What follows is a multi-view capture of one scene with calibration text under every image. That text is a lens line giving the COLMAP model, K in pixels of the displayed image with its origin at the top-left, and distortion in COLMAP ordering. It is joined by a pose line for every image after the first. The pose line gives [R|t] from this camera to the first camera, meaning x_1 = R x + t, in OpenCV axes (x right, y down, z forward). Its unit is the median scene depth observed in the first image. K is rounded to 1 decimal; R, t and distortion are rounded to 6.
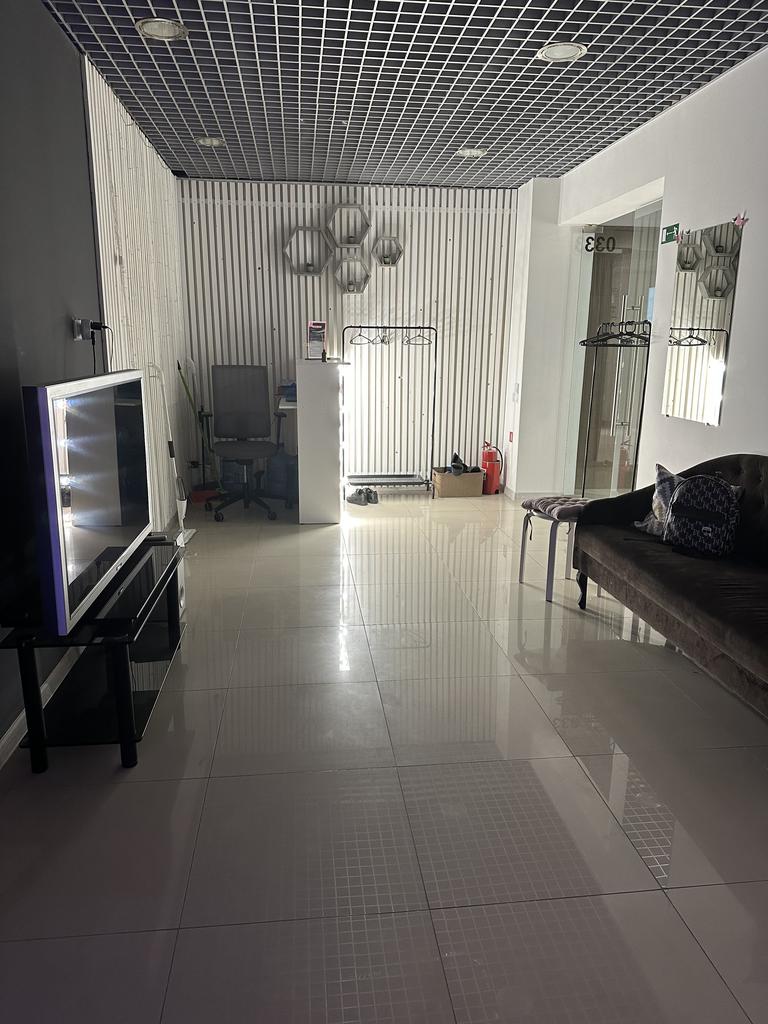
lens RADIAL K [[711.0, 0, 382.5], [0, 711.0, 514.4], [0, 0, 1]] dist [0.015428, -0.016594]
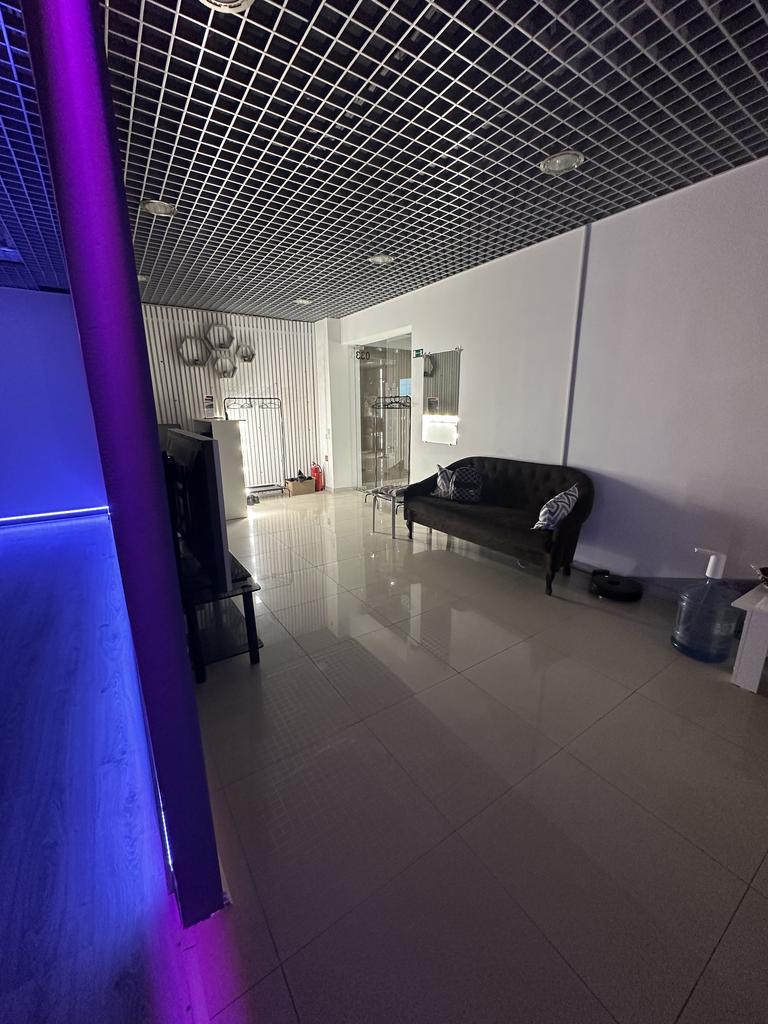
lens RADIAL K [[405.8, 0, 383.2], [0, 405.8, 511.9], [0, 0, 1]] dist [-0.019613, -0.000063]
pose [[0.885418, -0.125896, 0.447420, -0.180903], [0.118591, 0.991949, 0.044432, -0.002087], [-0.449411, 0.013719, 0.893220, 0.005903]]
